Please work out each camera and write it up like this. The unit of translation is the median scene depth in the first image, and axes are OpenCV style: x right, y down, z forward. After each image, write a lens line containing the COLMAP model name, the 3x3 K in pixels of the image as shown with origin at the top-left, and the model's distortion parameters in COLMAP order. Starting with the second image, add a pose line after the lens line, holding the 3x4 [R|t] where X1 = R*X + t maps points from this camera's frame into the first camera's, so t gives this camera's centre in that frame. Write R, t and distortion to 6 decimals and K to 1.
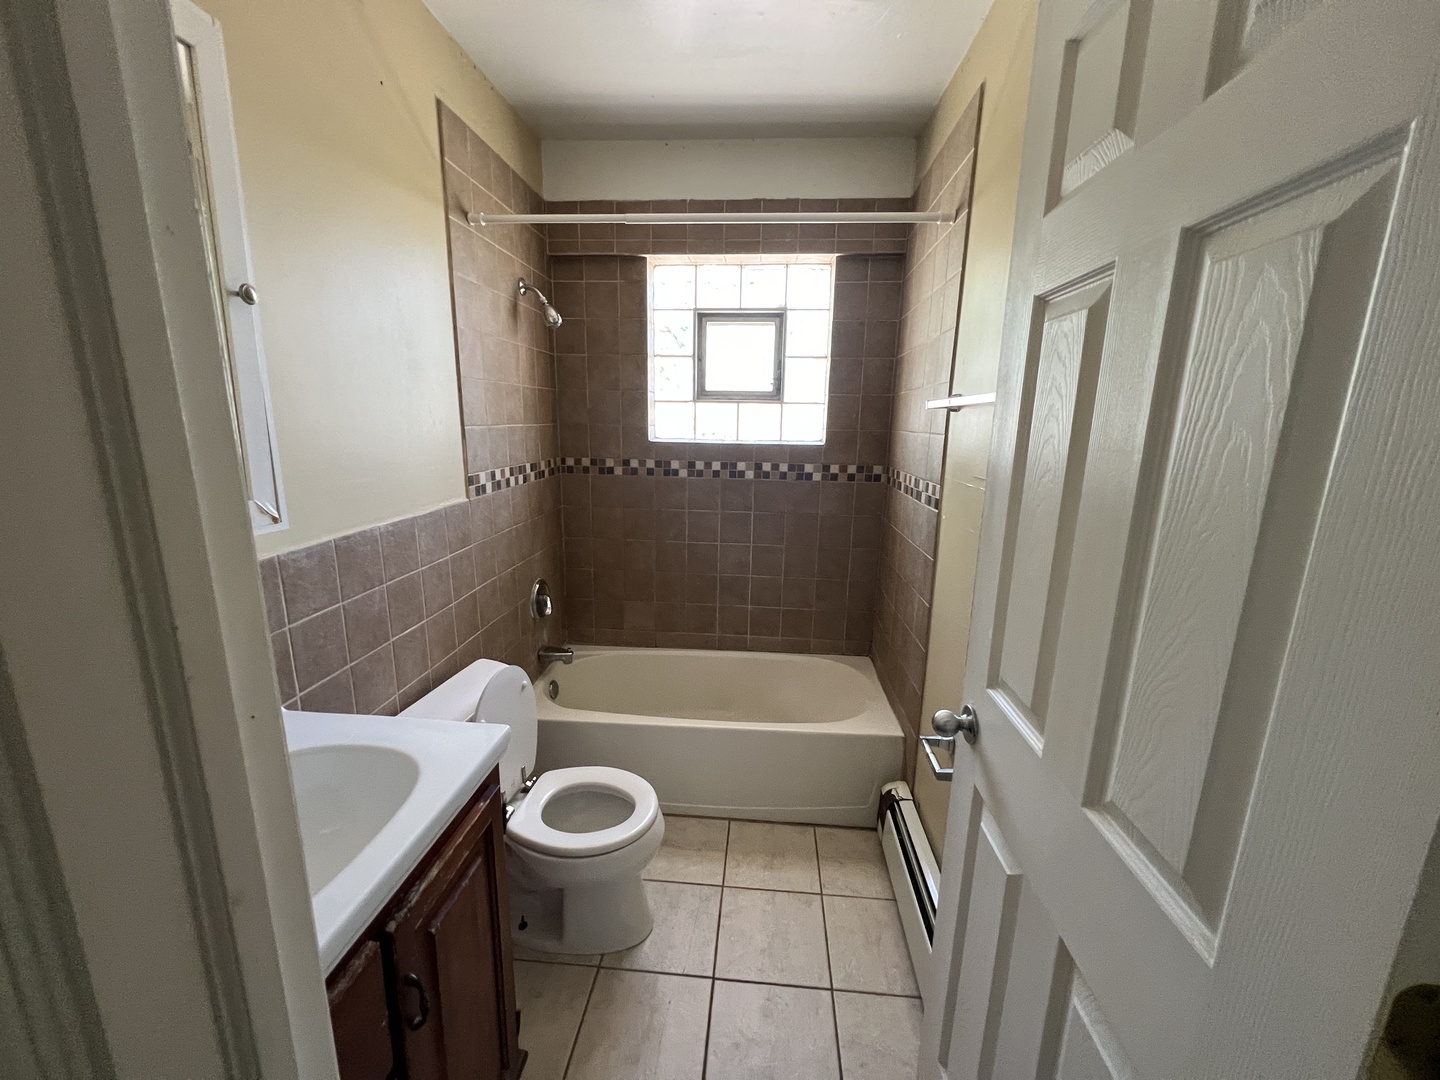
lens RADIAL K [[570.9, 0, 726.7], [0, 570.9, 539.7], [0, 0, 1]] dist [-0.002994, -0.000429]
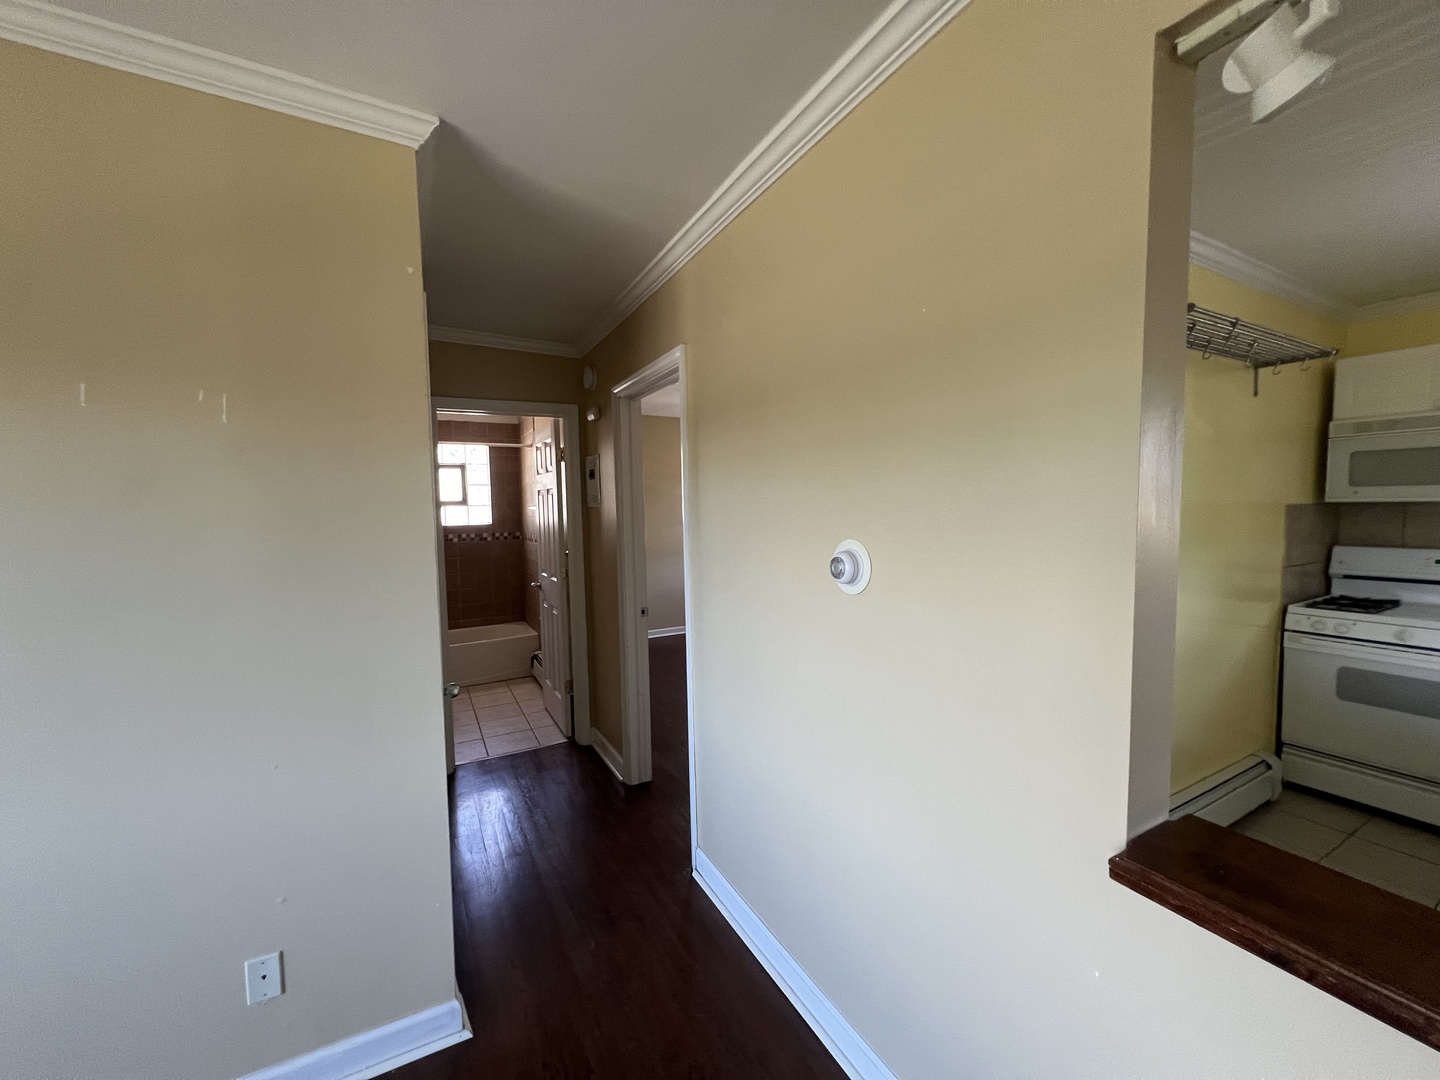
lens RADIAL K [[570.9, 0, 724.0], [0, 570.9, 540.1], [0, 0, 1]] dist [-0.002994, -0.000429]
pose [[0.833687, -0.066291, 0.548243, -0.289653], [0.150493, 0.982466, -0.110053, 0.269134], [-0.531335, 0.174256, 0.829046, -1.280016]]
